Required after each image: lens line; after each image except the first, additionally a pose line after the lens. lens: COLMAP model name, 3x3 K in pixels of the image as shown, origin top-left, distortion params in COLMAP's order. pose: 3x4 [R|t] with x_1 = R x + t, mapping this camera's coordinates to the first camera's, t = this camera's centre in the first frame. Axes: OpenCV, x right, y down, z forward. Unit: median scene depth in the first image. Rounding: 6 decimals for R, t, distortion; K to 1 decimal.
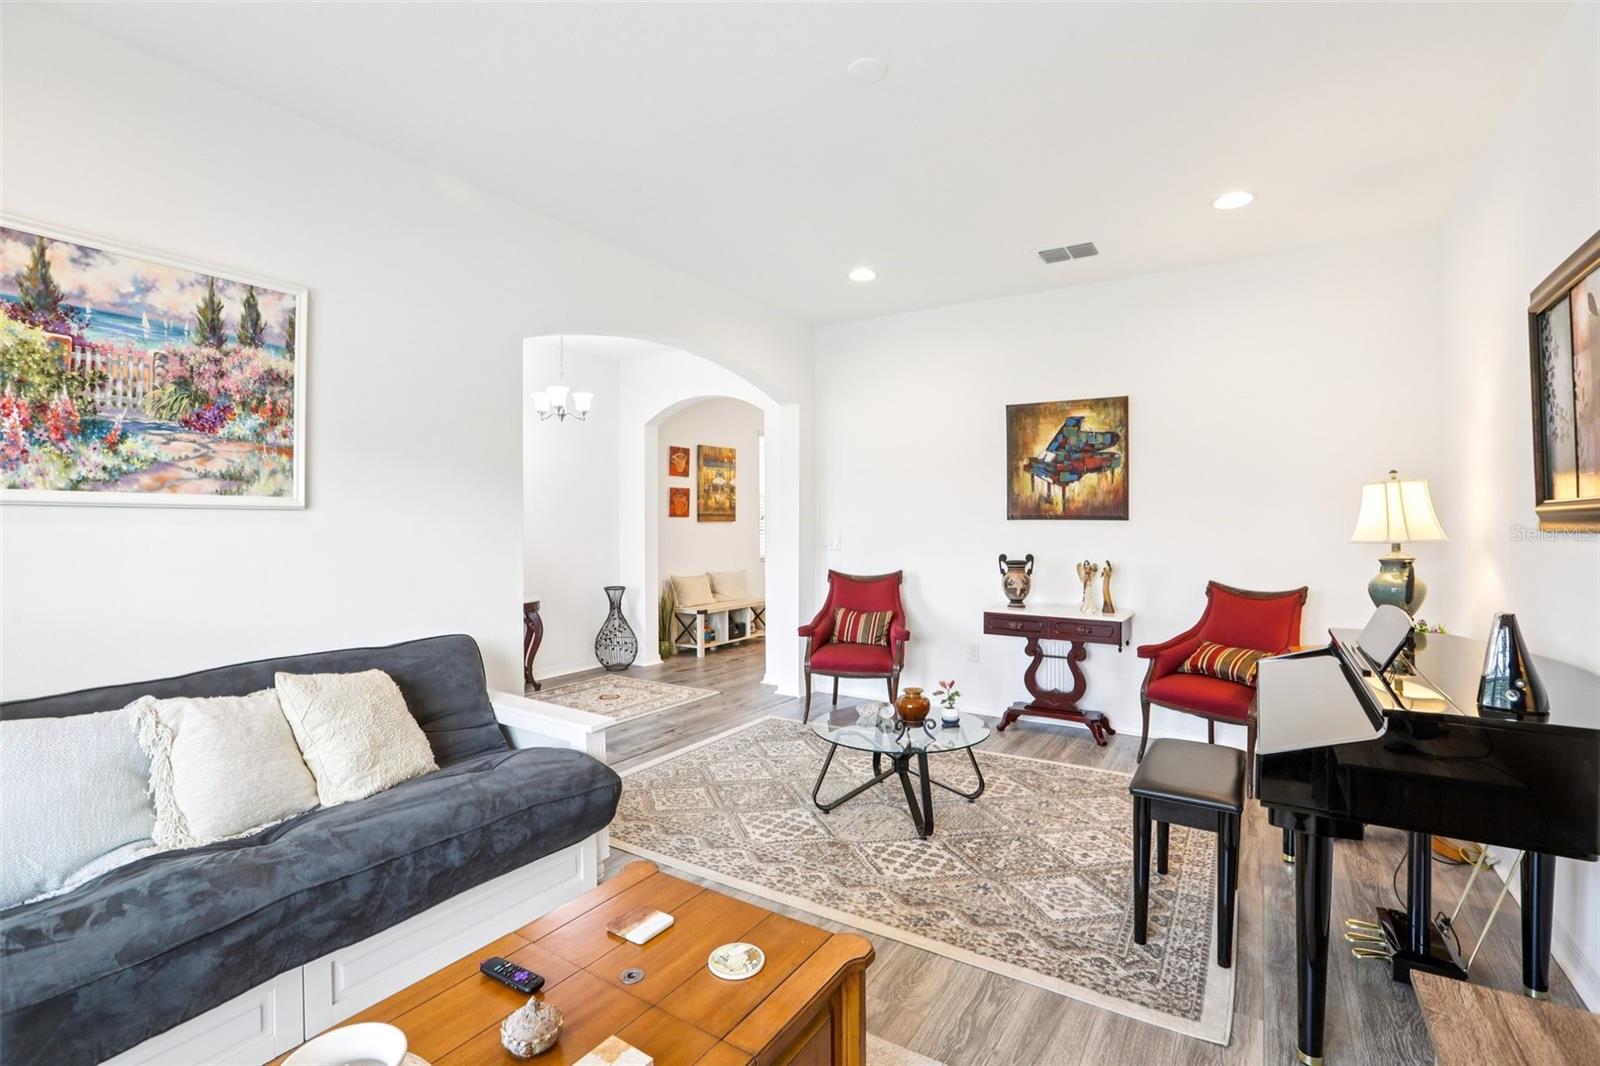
lens RADIAL K [[725.3, 0, 801.1], [0, 725.3, 523.4], [0, 0, 1]] dist [-0.045853, 0.014383]
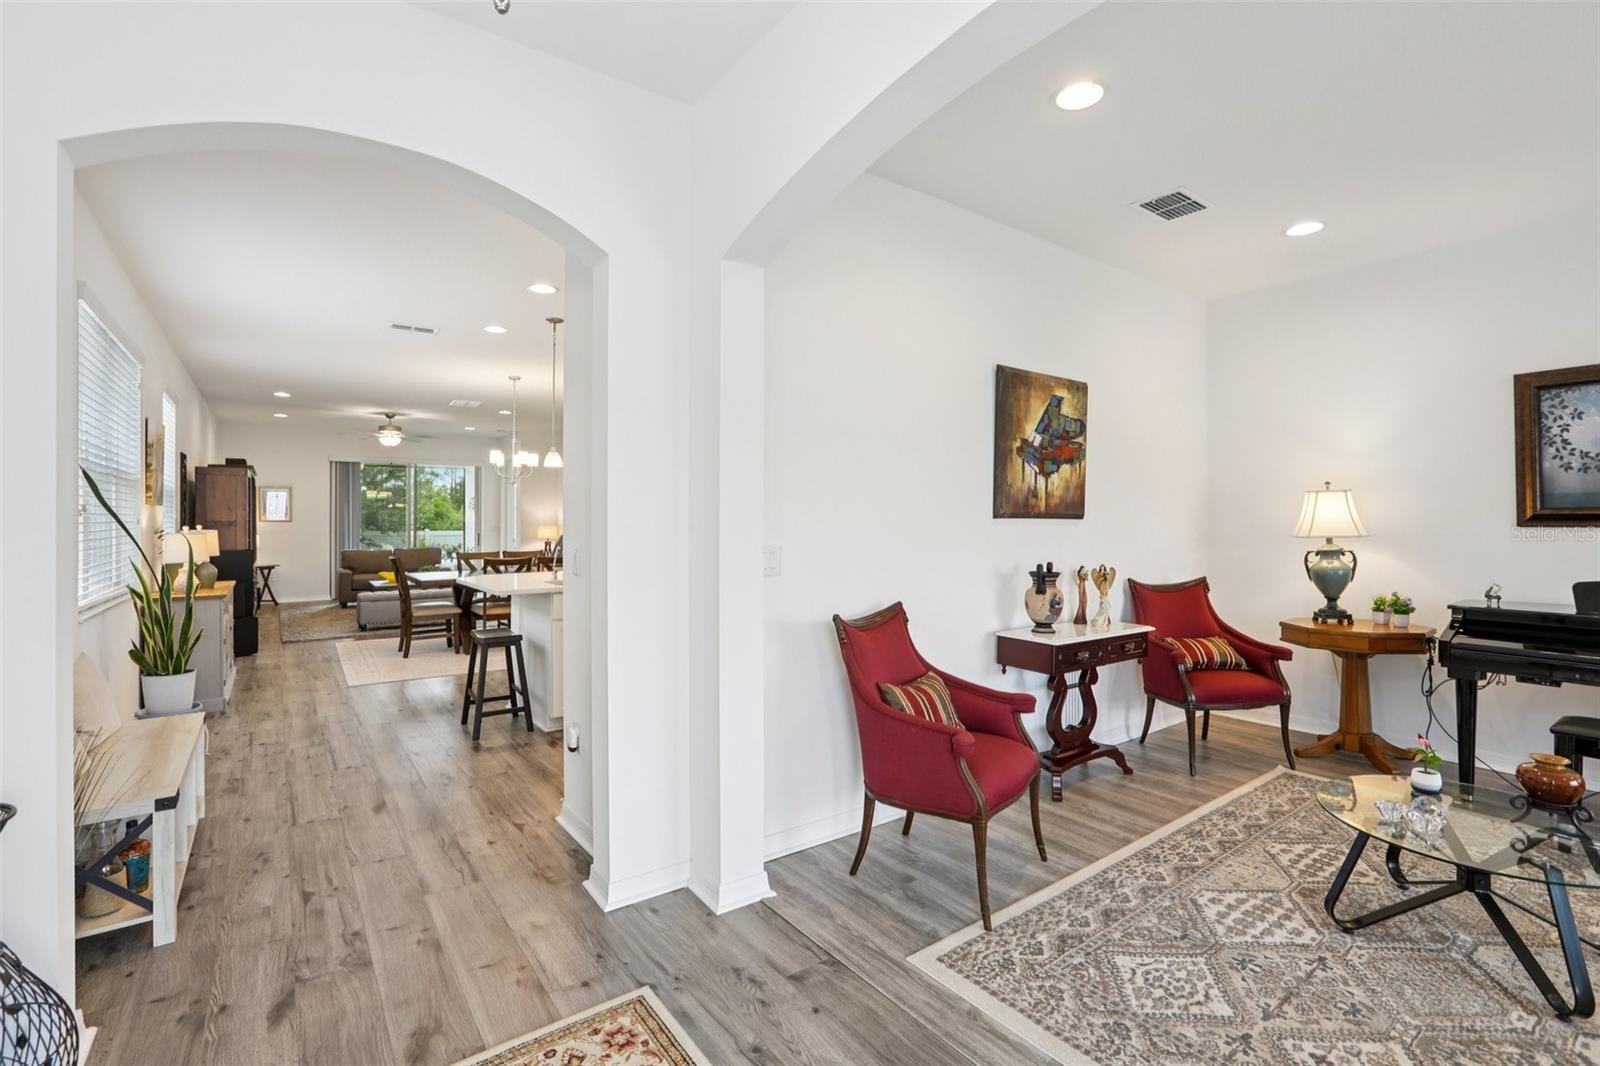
lens RADIAL K [[736.6, 0, 796.0], [0, 736.6, 516.4], [0, 0, 1]] dist [-0.042266, 0.025972]
pose [[0.358731, 0.003864, 0.933433, -0.527155], [-0.000884, 0.999992, -0.003800, -0.003903], [-0.933441, 0.000538, 0.358732, 0.977470]]
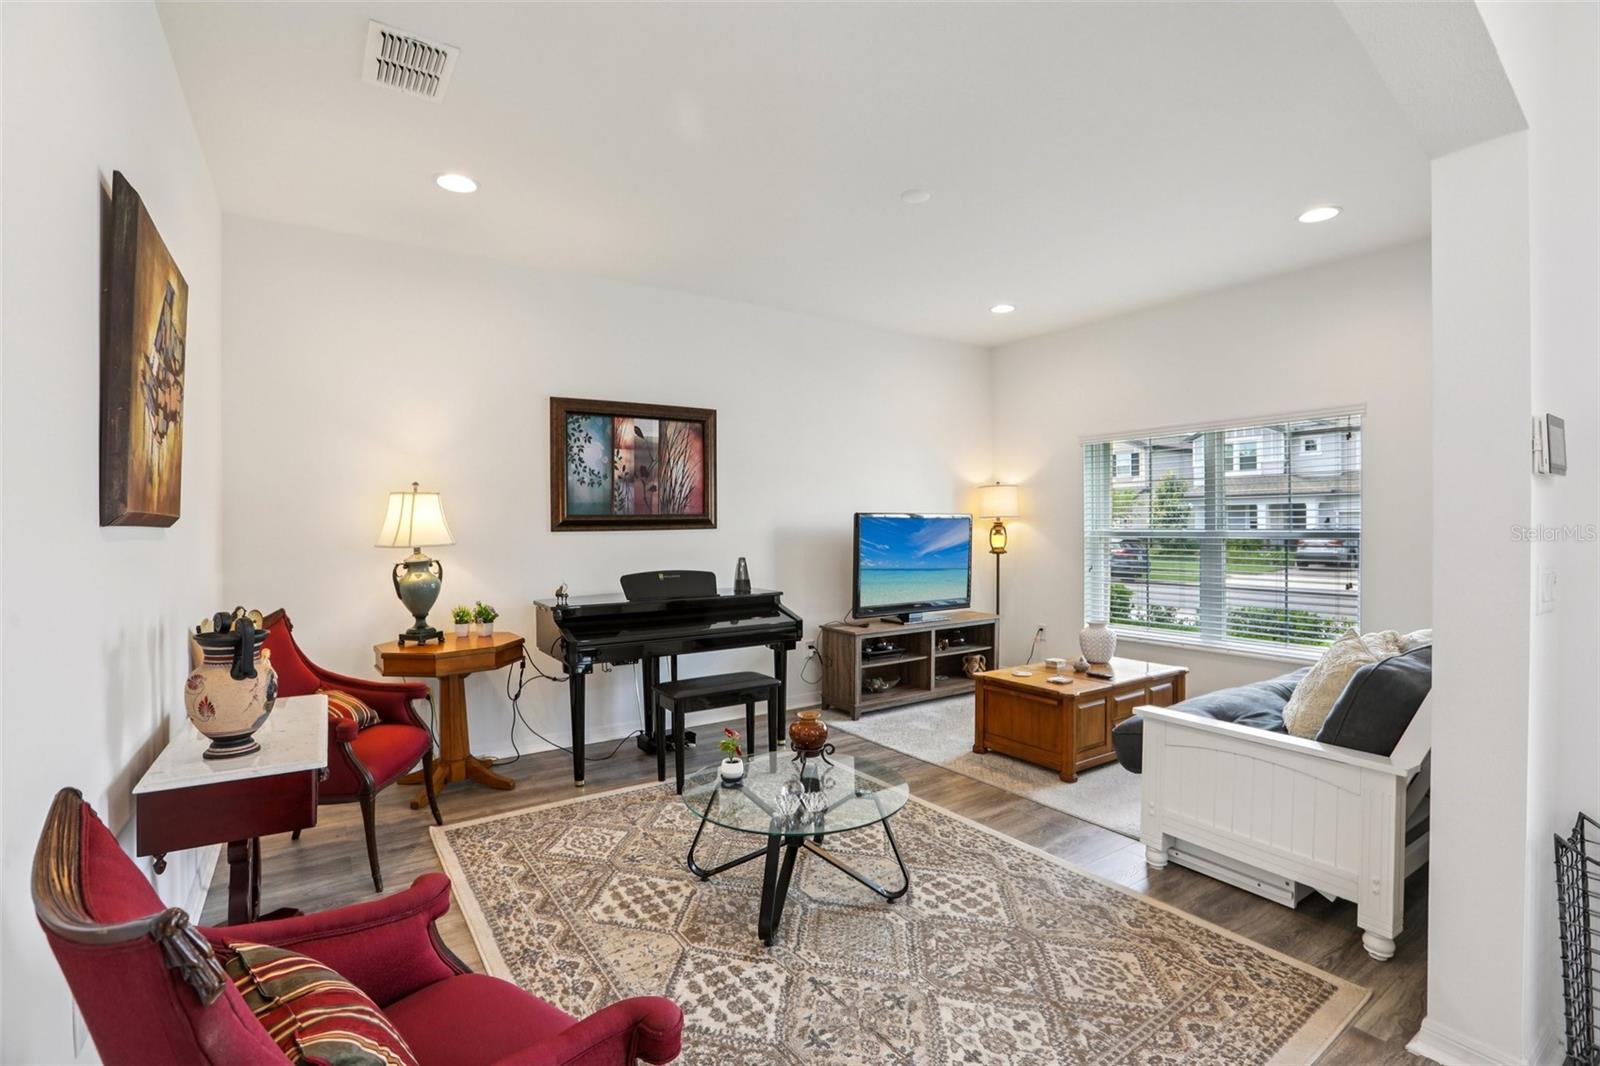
lens RADIAL K [[733.3, 0, 801.4], [0, 733.3, 524.7], [0, 0, 1]] dist [-0.046352, 0.015938]
pose [[-0.921200, 0.006442, 0.389036, -0.129056], [0.007729, 0.999969, 0.001743, -0.003612], [-0.389012, 0.004613, -0.921221, 1.246932]]
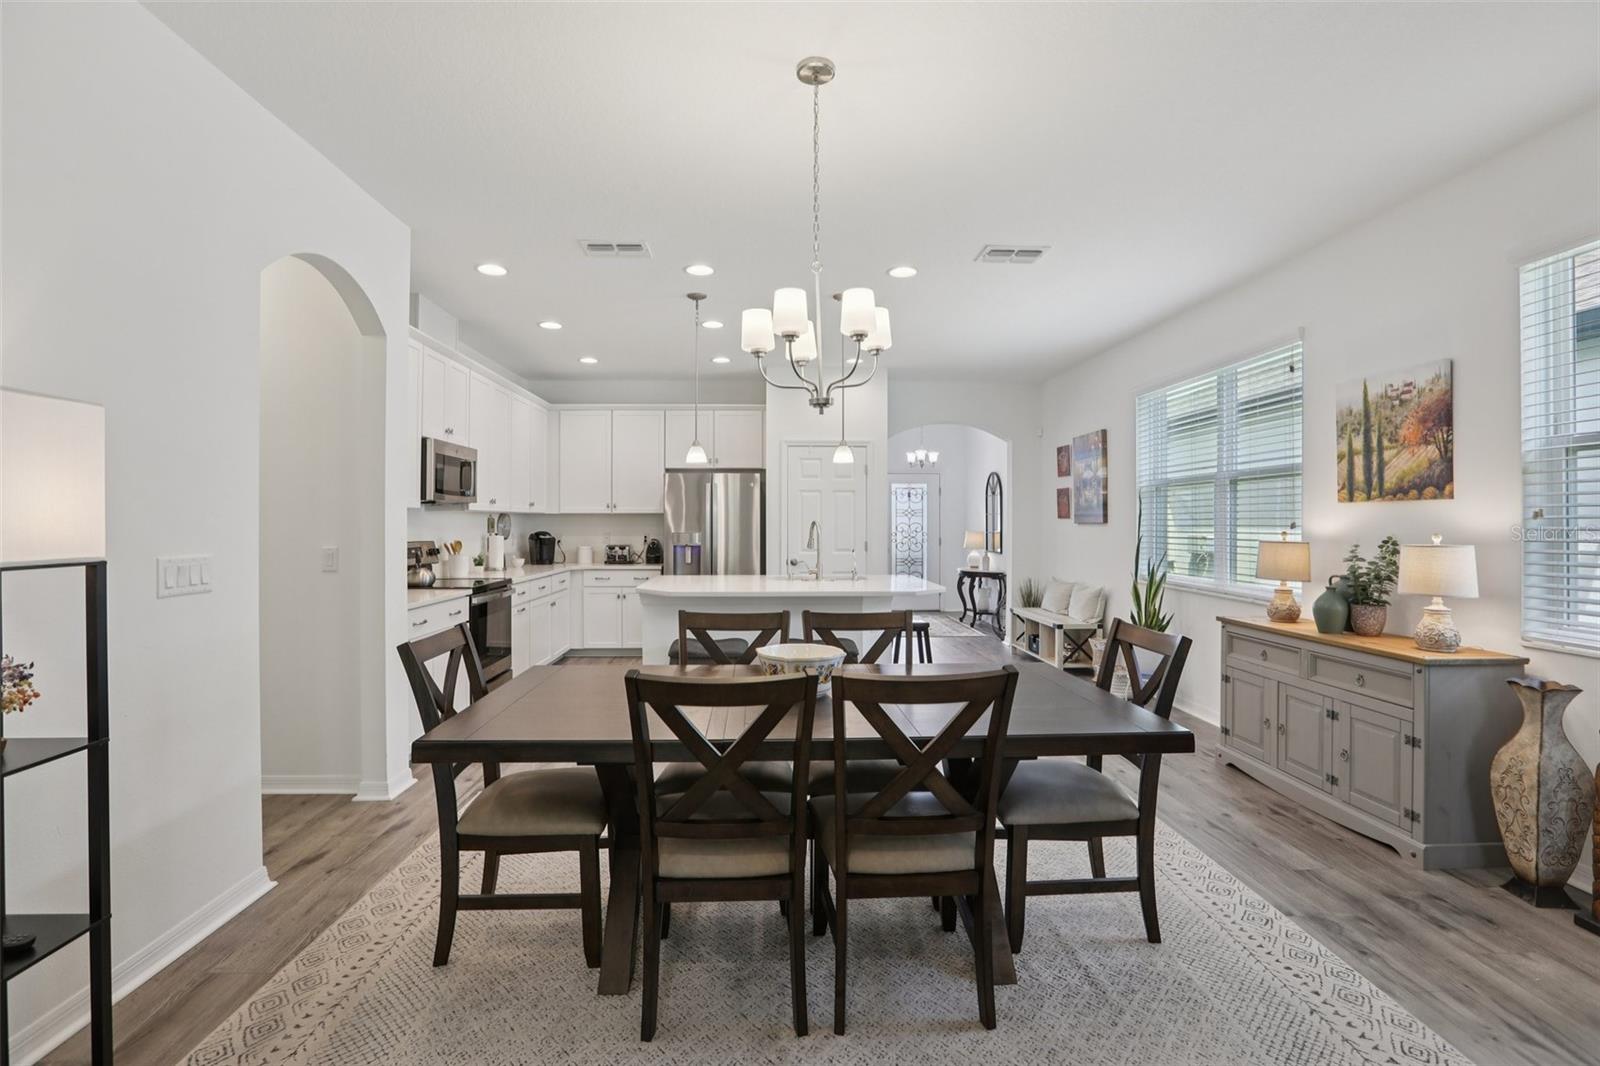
lens RADIAL K [[736.6, 0, 796.0], [0, 736.6, 516.4], [0, 0, 1]] dist [-0.042266, 0.025972]
pose [[-0.811897, -0.007316, -0.583755, 1.182161], [-0.001981, 0.999950, -0.009777, -0.002263], [0.583797, -0.006781, -0.811871, 2.656124]]
